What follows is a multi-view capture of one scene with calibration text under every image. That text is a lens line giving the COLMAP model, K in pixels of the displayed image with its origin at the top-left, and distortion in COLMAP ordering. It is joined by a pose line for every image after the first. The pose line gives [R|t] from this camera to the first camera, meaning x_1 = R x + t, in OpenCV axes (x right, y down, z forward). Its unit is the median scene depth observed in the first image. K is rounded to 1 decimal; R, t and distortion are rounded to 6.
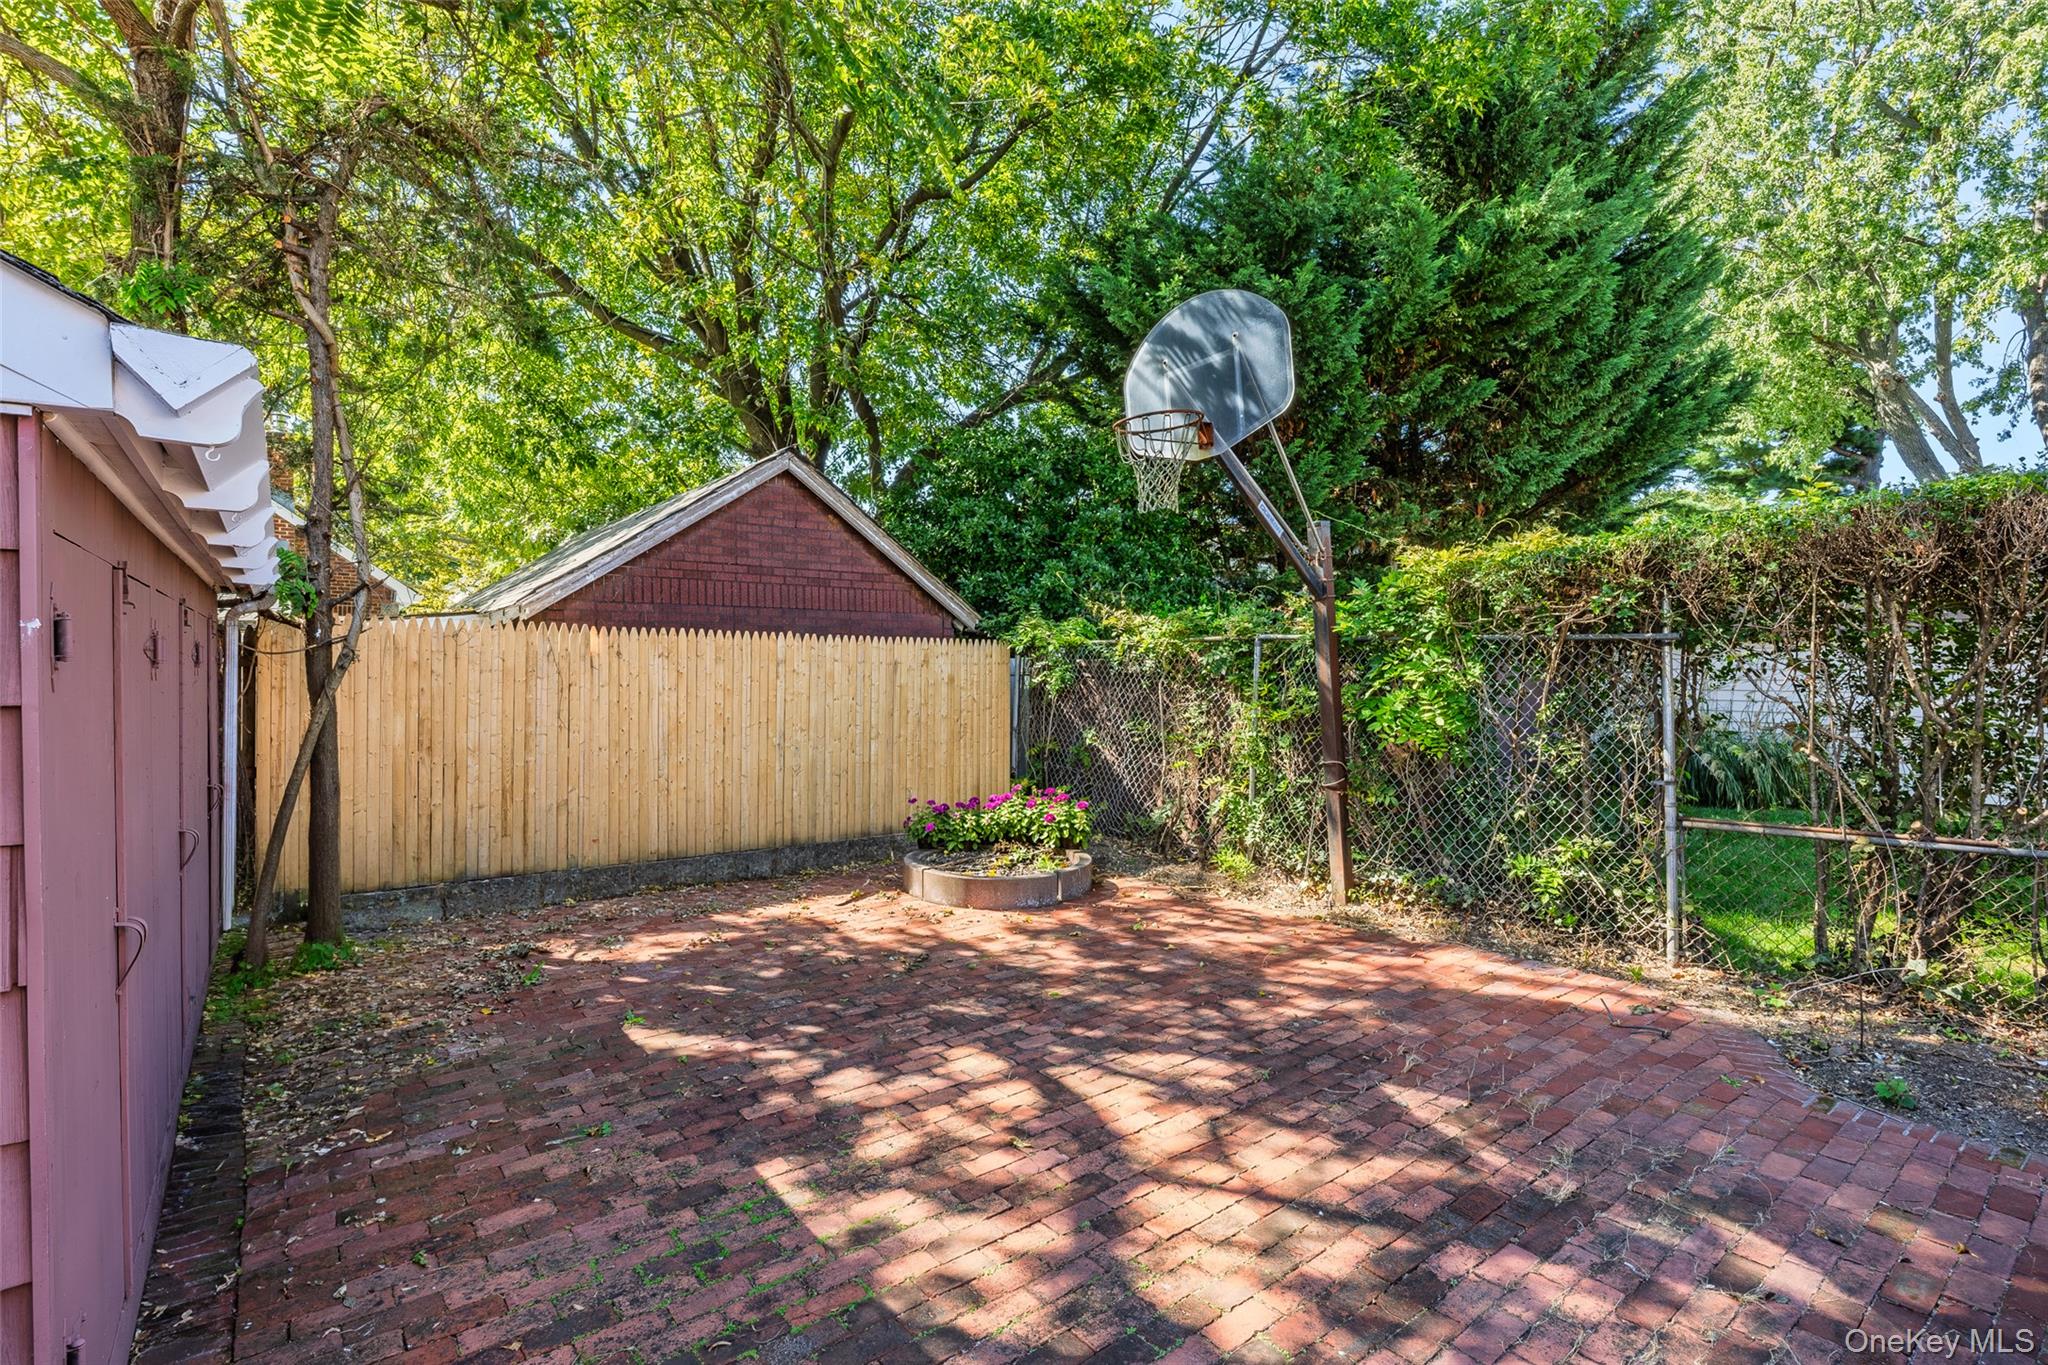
lens RADIAL K [[995.6, 0, 1024.0], [0, 995.6, 682.5], [0, 0, 1]] dist [0.001264, 0.000059]
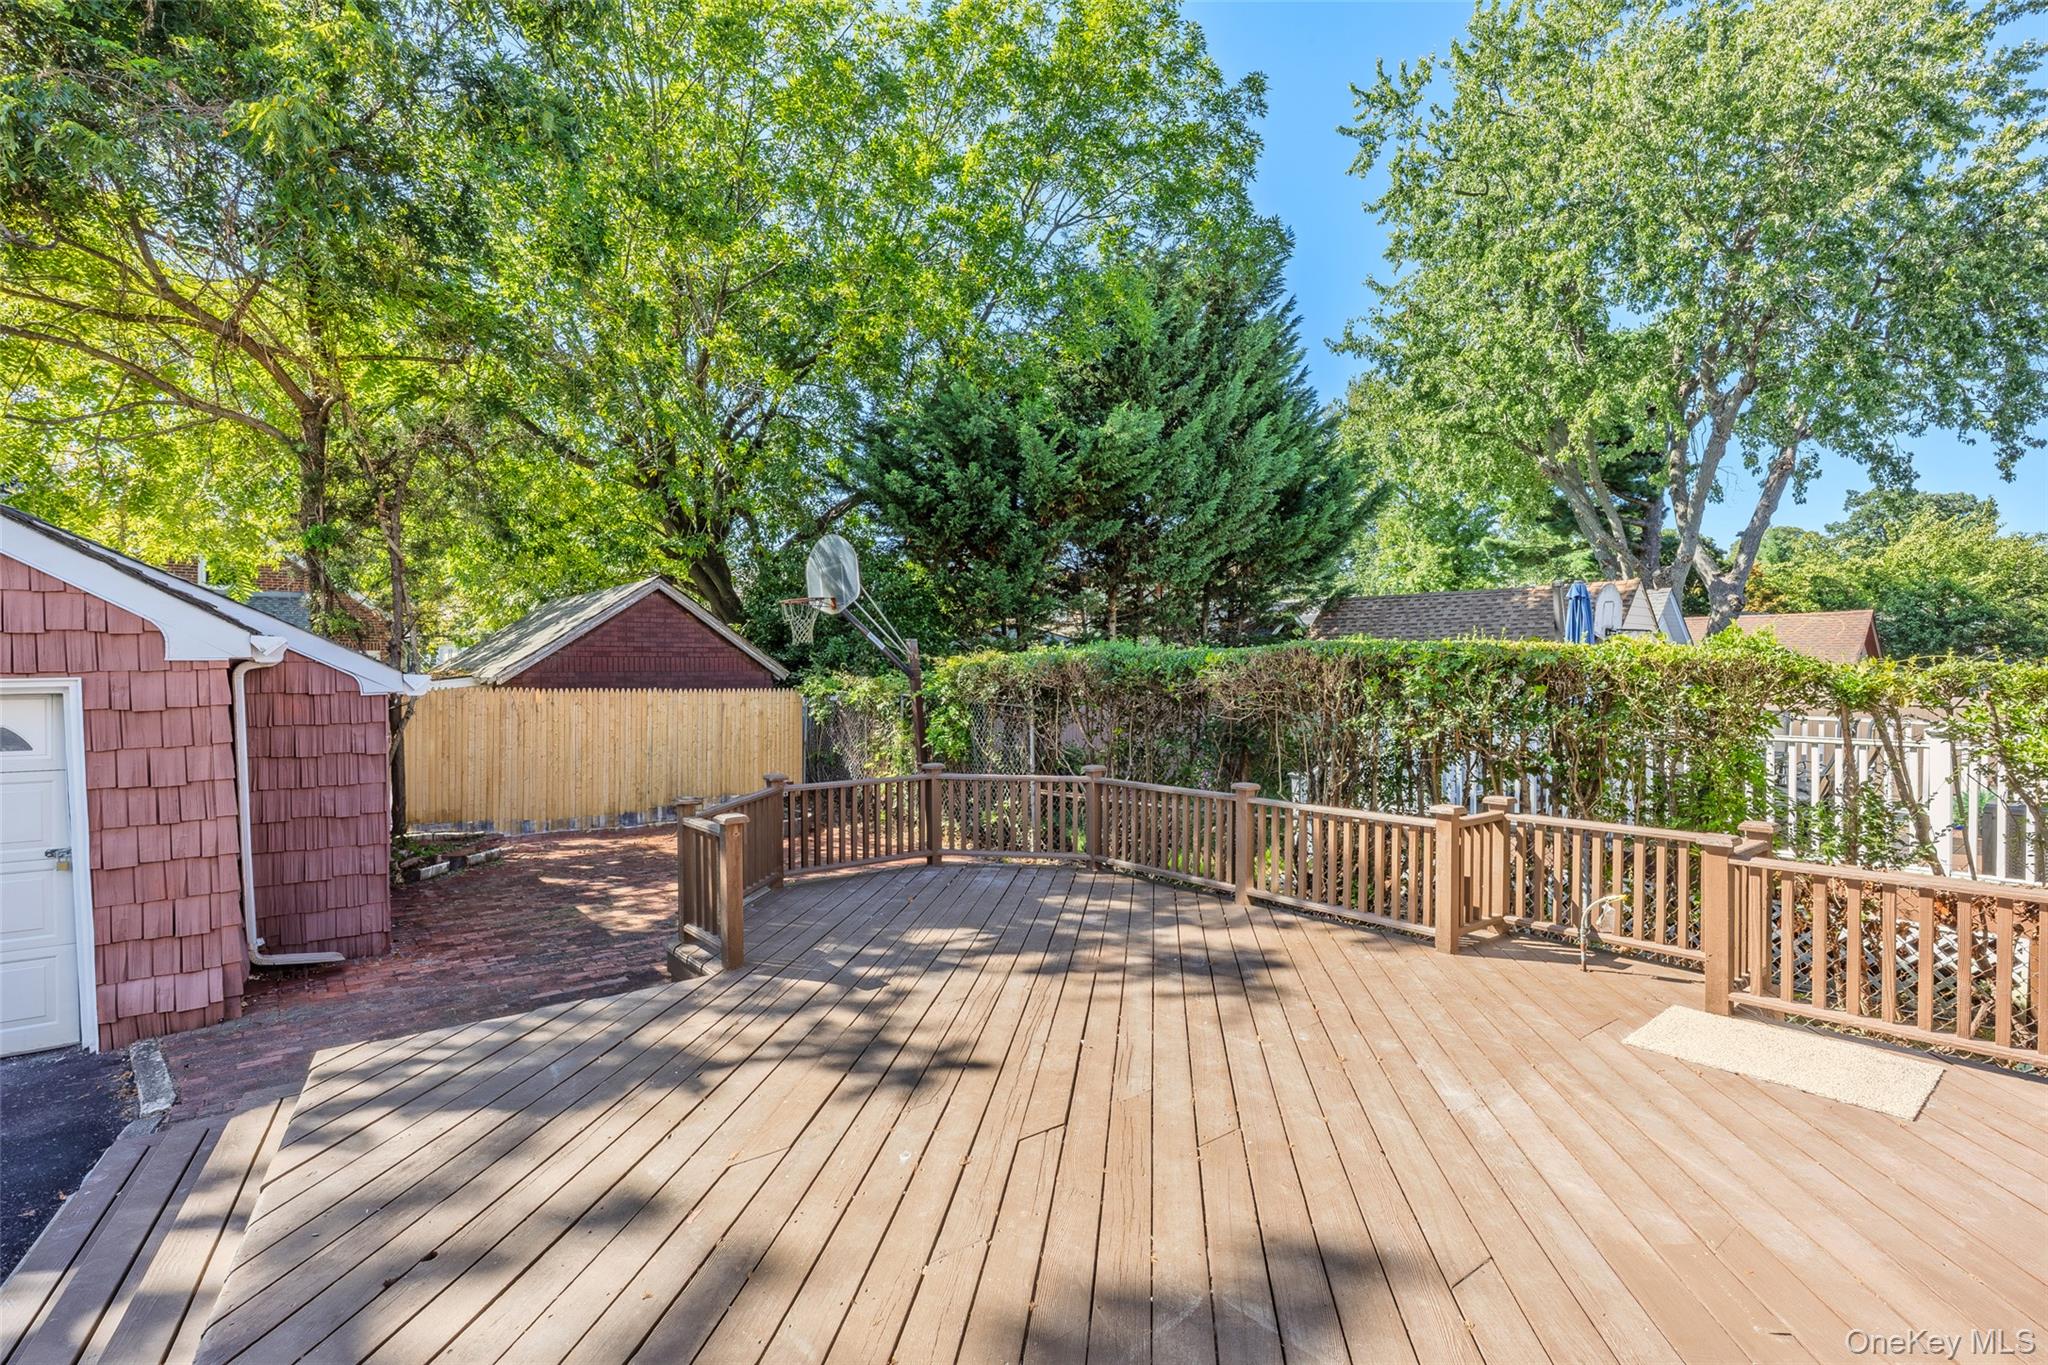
lens RADIAL K [[953.9, 0, 1007.9], [0, 953.9, 697.0], [0, 0, 1]] dist [-0.000035, -0.000114]
pose [[0.999931, -0.002169, 0.011549, 0.387599], [0.002025, 0.999921, 0.012414, -0.059156], [-0.011575, -0.012390, 0.999856, -0.717121]]
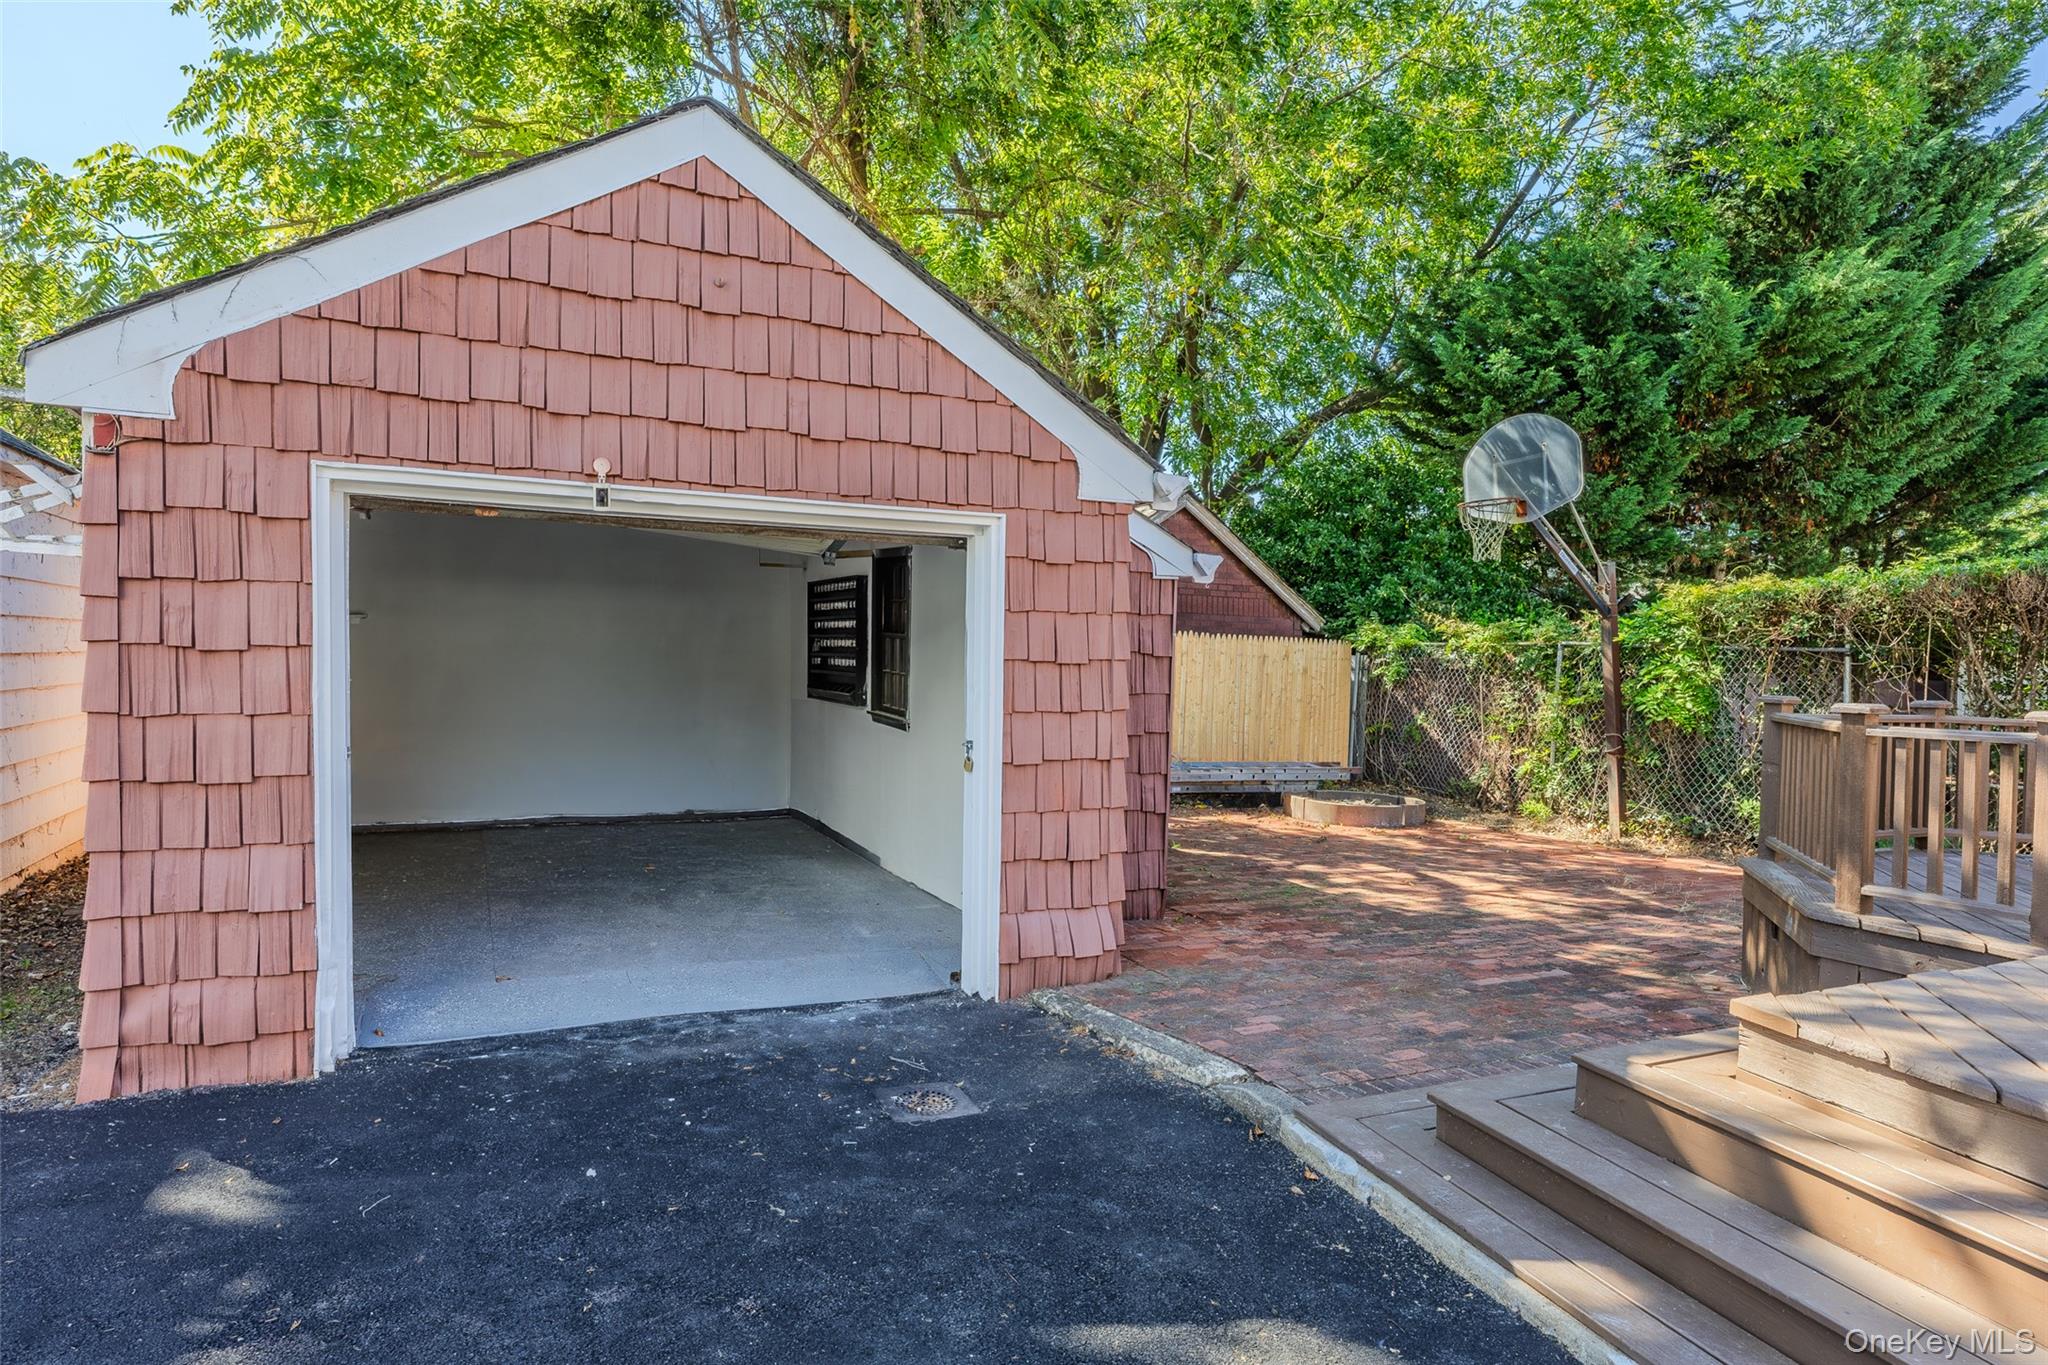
lens RADIAL K [[1177.5, 0, 1024.0], [0, 1177.5, 682.5], [0, 0, 1]] dist [-0.001603, -0.001942]
pose [[0.974341, 0.031388, -0.222878, -0.106943], [-0.031750, 0.999494, 0.001958, 0.025433], [0.222827, 0.005169, 0.974844, -0.662438]]
